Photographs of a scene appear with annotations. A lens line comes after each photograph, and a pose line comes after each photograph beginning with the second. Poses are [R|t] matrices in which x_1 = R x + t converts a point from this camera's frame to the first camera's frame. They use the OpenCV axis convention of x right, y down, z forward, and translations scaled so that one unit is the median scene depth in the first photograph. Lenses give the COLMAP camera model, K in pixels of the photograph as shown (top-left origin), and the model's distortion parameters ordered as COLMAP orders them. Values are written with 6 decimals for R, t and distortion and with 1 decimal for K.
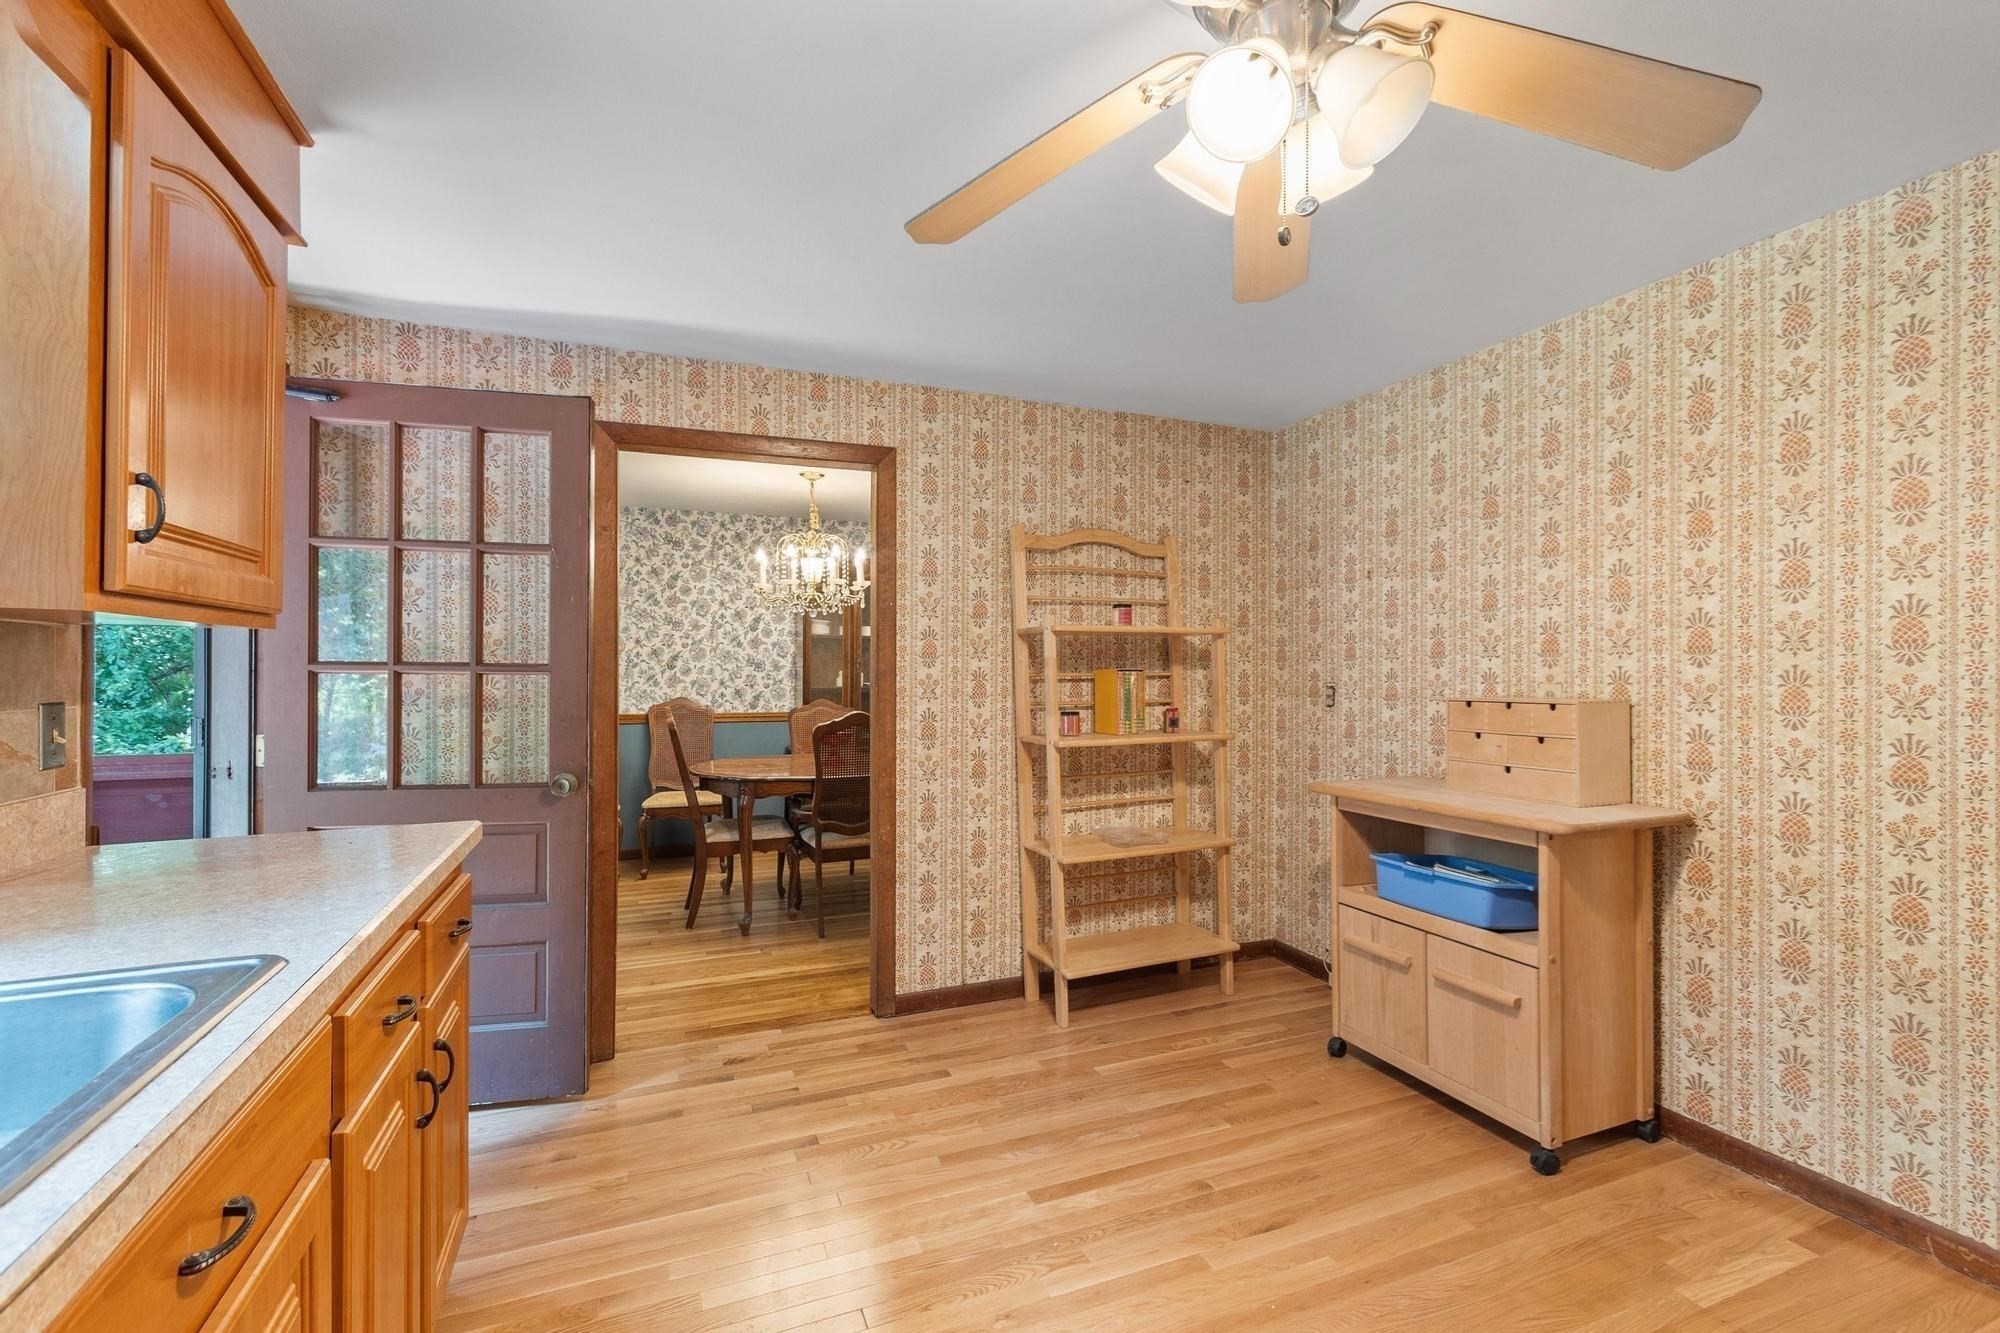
lens RADIAL K [[874.8, 0, 1000.0], [0, 874.8, 666.5], [0, 0, 1]] dist [0.000615, 0.000114]
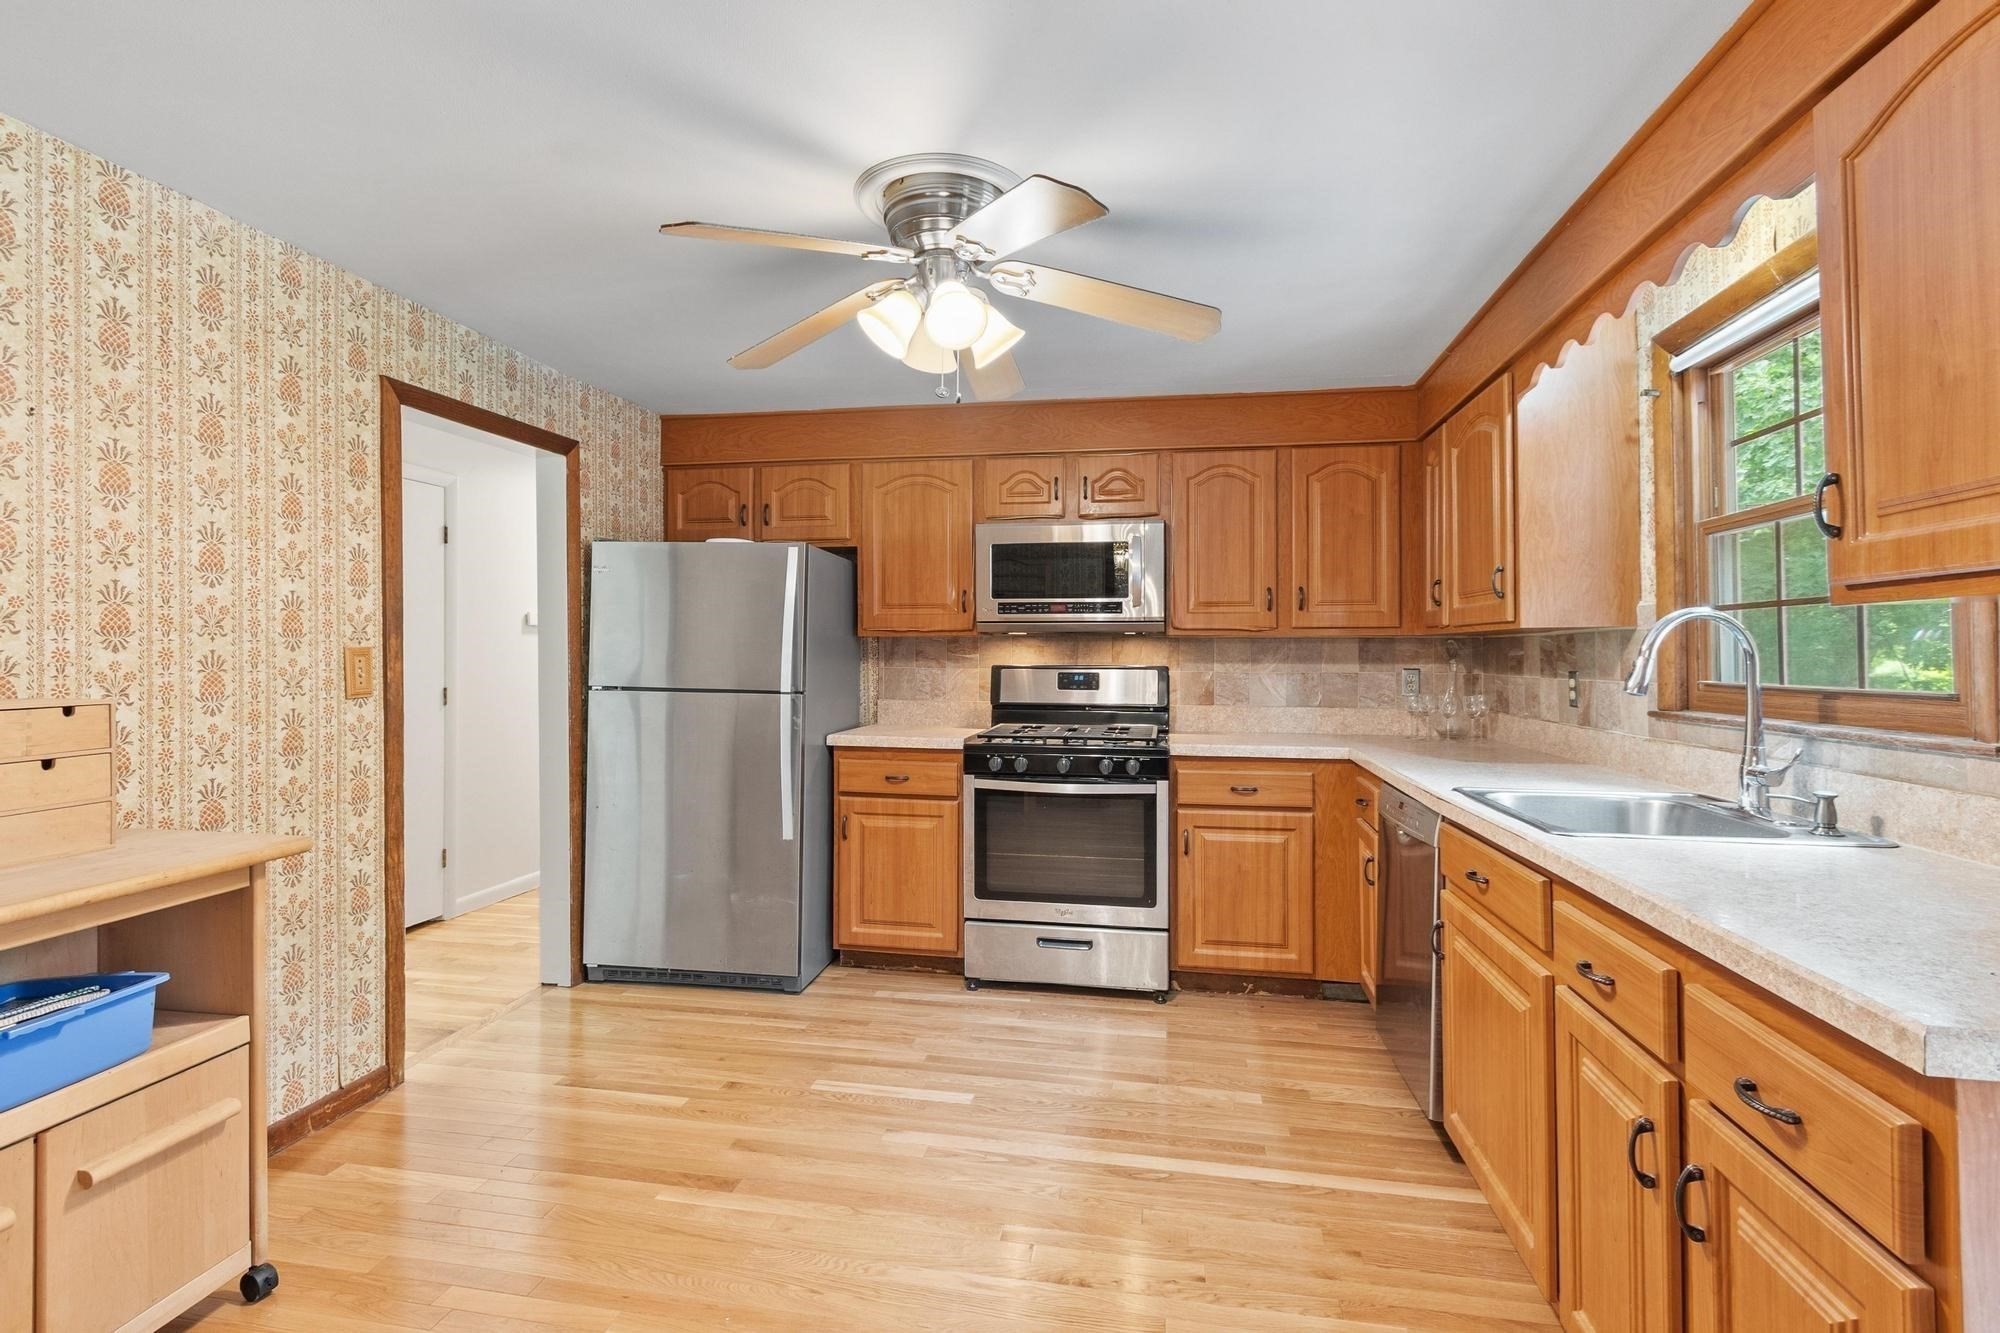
lens RADIAL K [[927.7, 0, 1003.5], [0, 927.7, 659.7], [0, 0, 1]] dist [-0.001524, -0.000270]
pose [[-0.844936, 0.003743, 0.534854, -0.393874], [0.006016, 0.999979, 0.002505, 0.011496], [-0.534834, 0.005335, -0.844941, 1.365526]]
